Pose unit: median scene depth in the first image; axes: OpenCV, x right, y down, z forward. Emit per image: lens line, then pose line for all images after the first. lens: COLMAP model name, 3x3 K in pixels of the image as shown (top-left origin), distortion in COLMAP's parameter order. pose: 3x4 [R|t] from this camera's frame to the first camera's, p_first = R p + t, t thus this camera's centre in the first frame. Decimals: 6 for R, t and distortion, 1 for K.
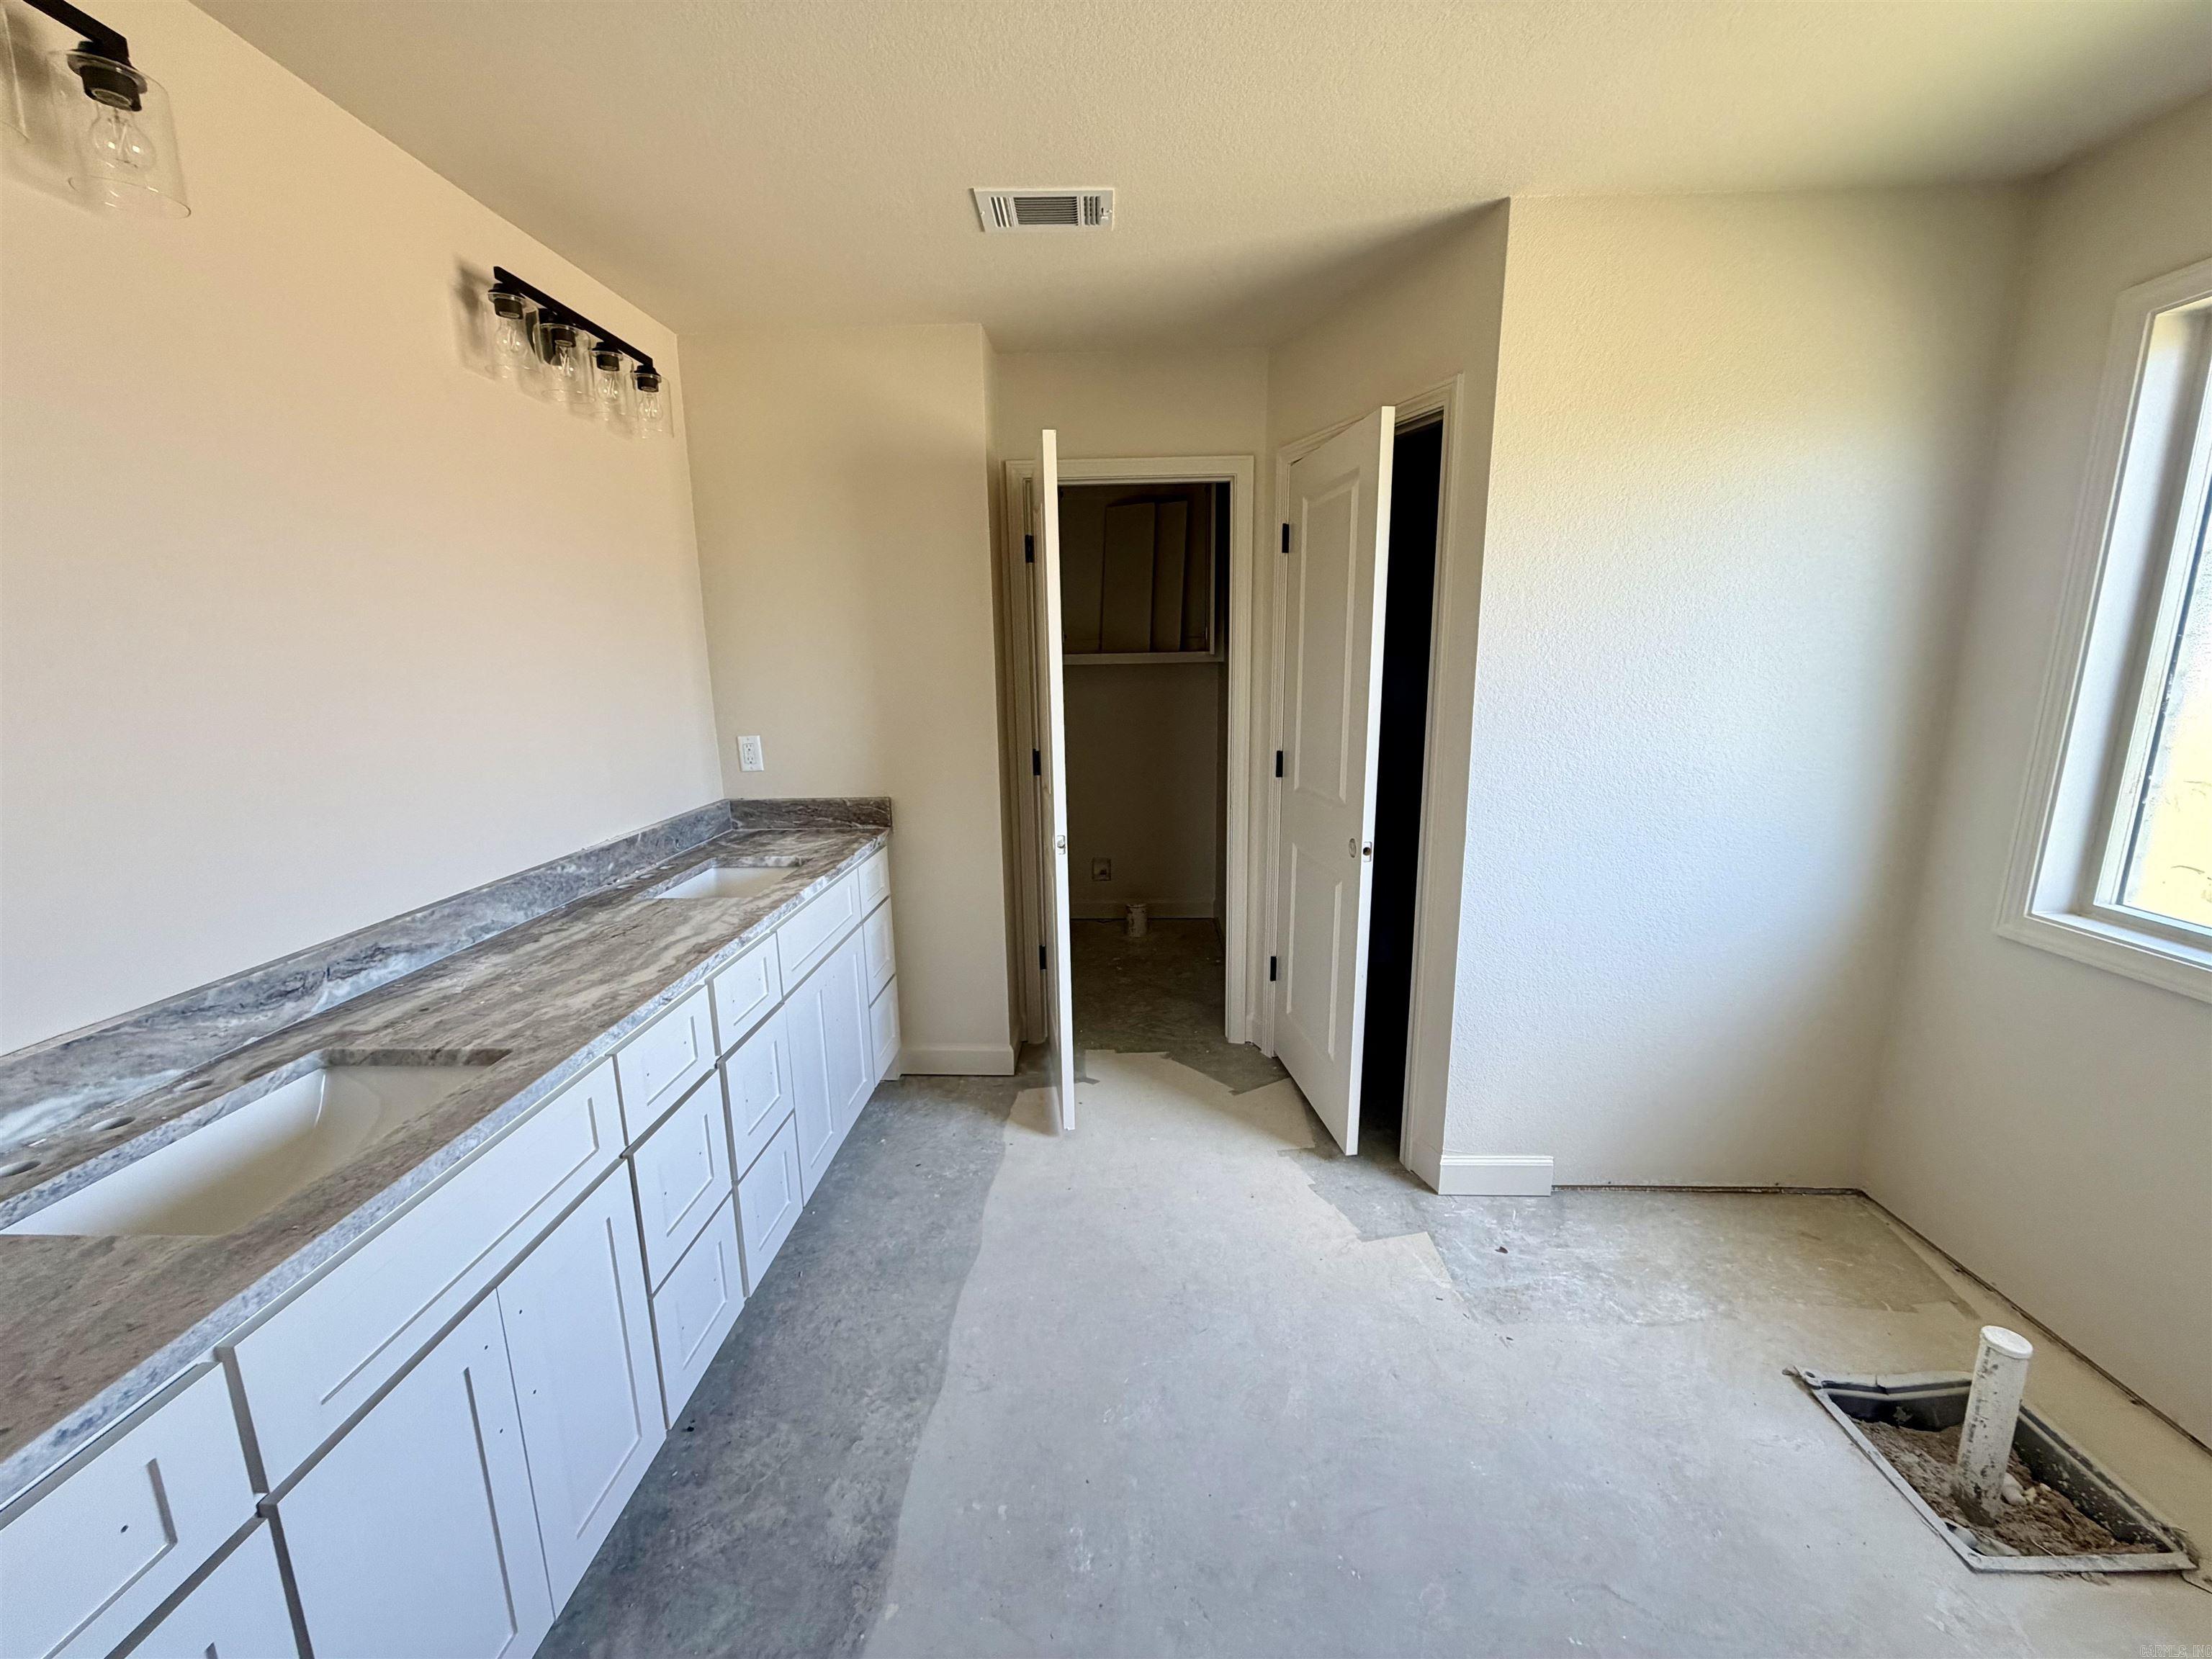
lens RADIAL K [[887.9, 0, 1096.5], [0, 887.9, 829.2], [0, 0, 1]] dist [0.010282, -0.000071]
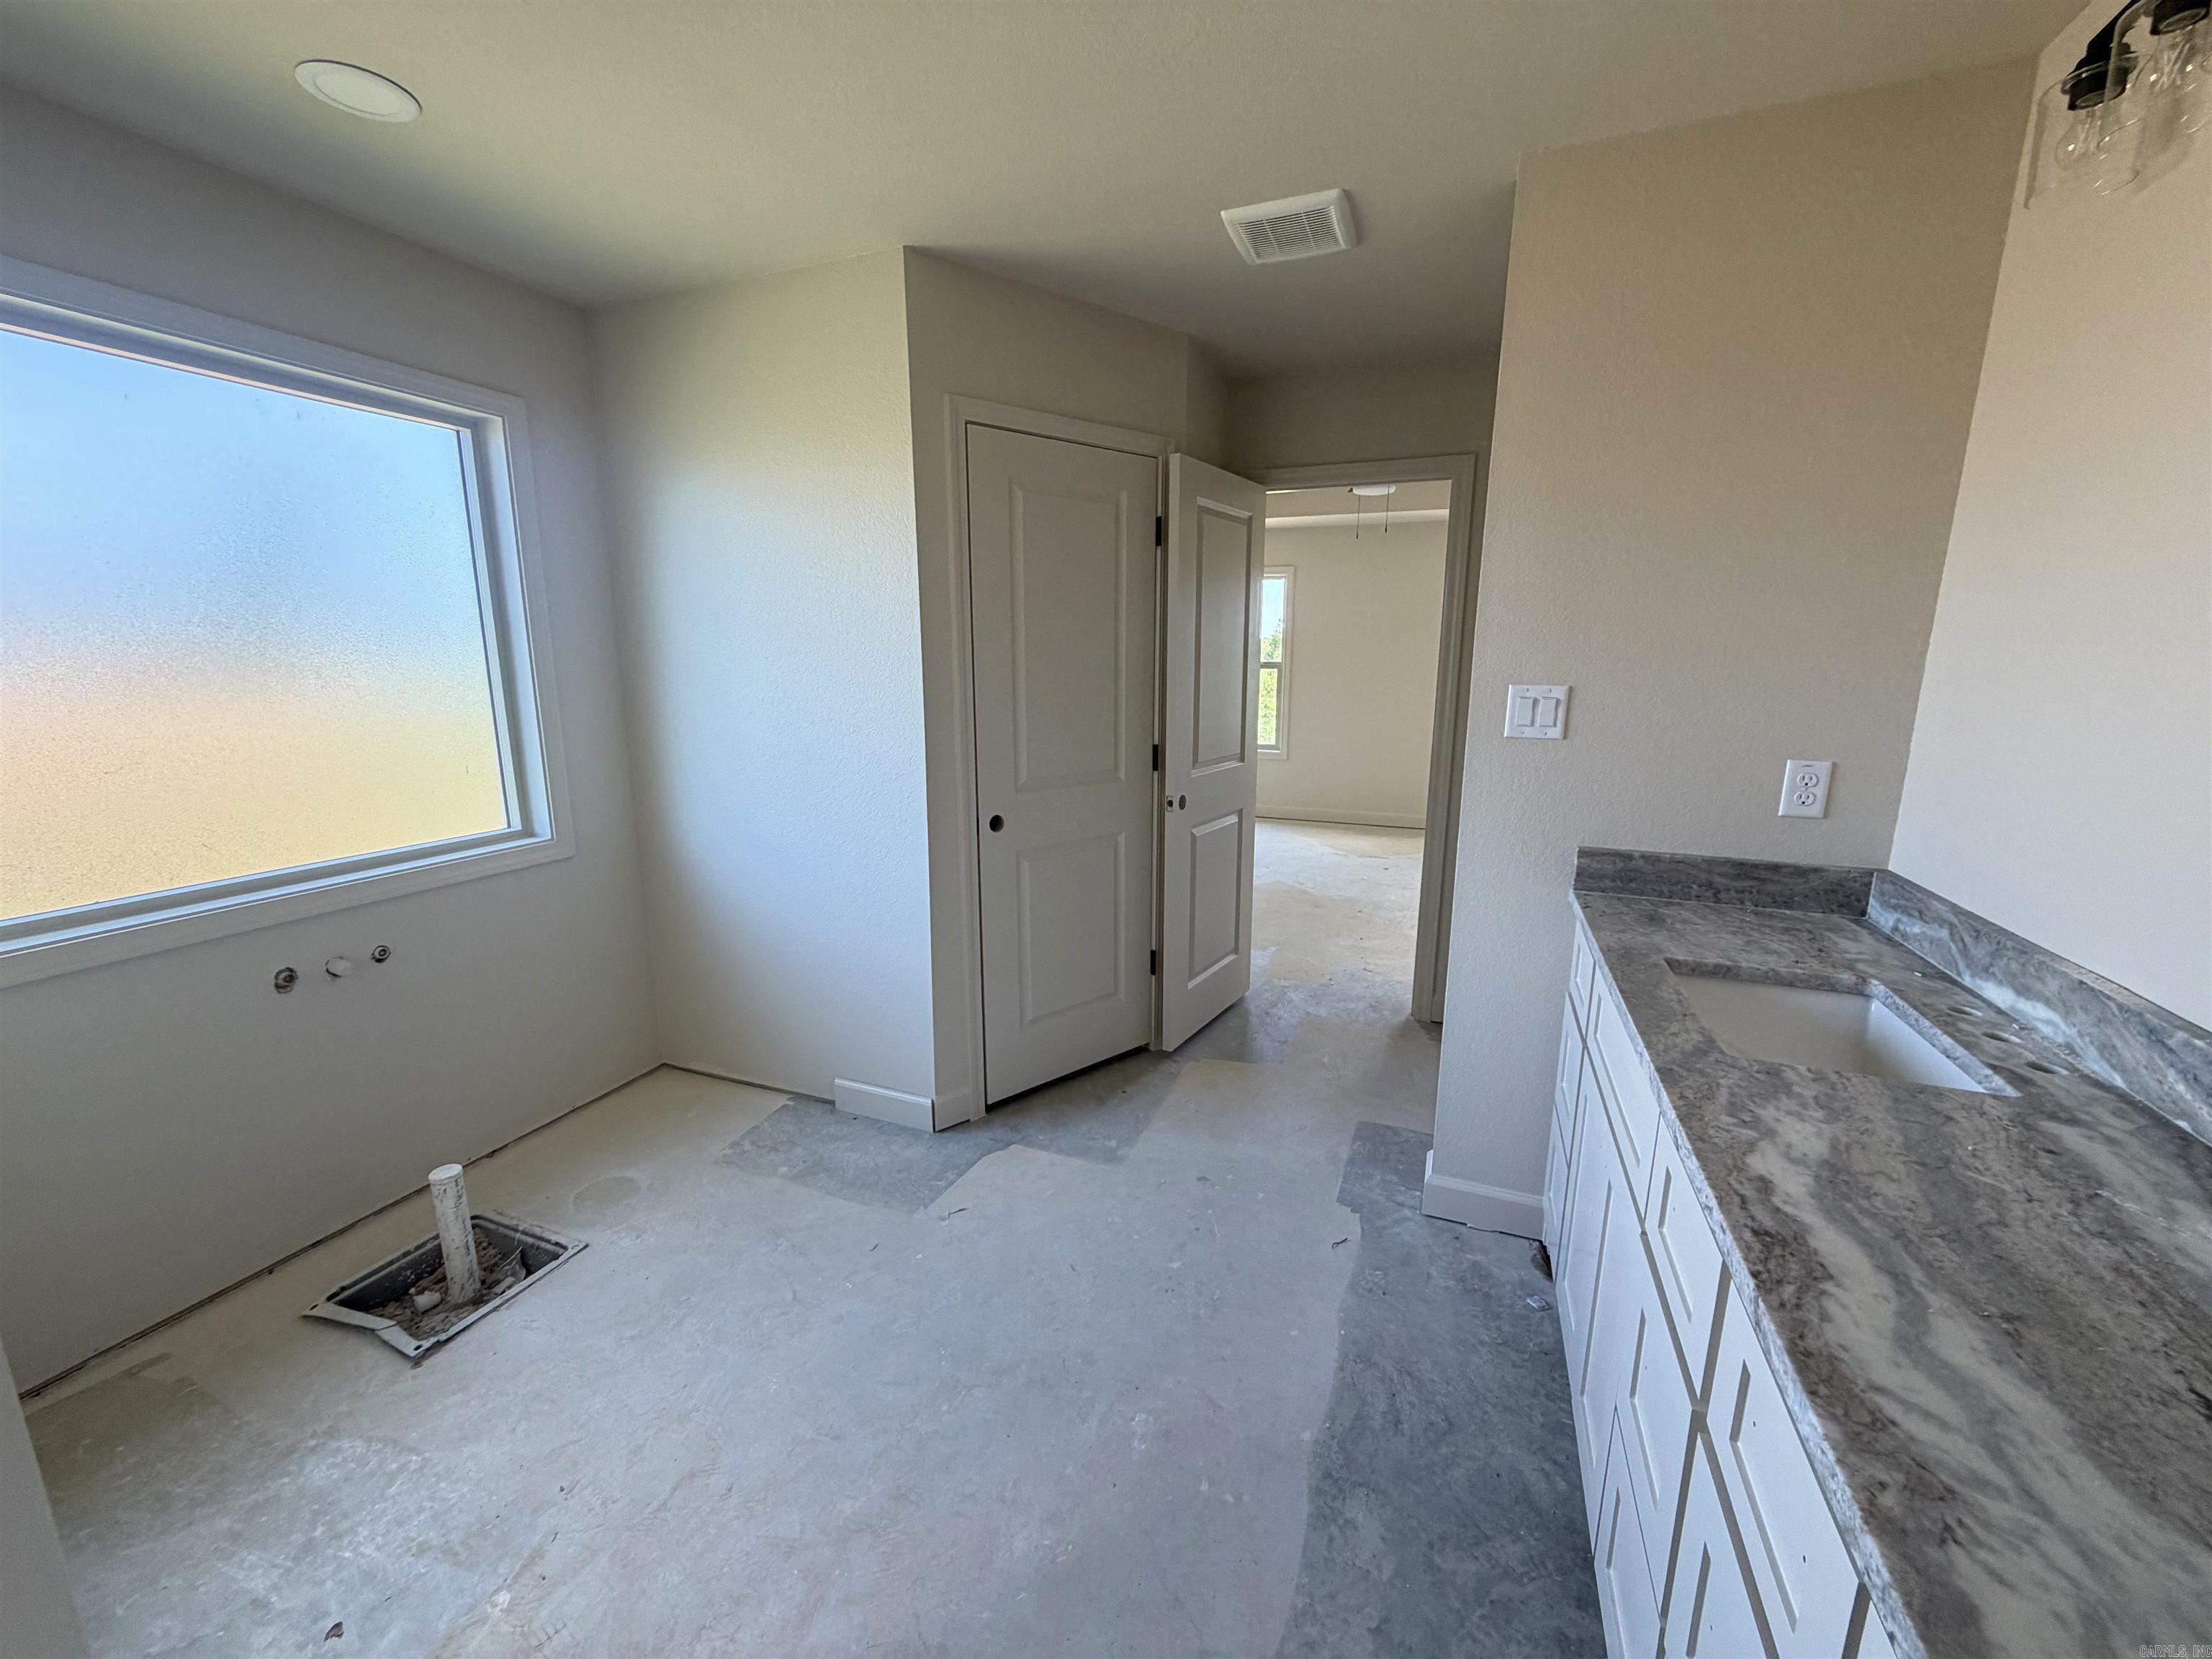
lens RADIAL K [[887.9, 0, 1096.5], [0, 887.9, 829.2], [0, 0, 1]] dist [0.010282, -0.000071]
pose [[-0.941525, -0.052372, 0.332848, -0.291518], [0.078353, 0.926735, 0.367454, -0.304328], [-0.327707, 0.372046, -0.868441, 1.662516]]
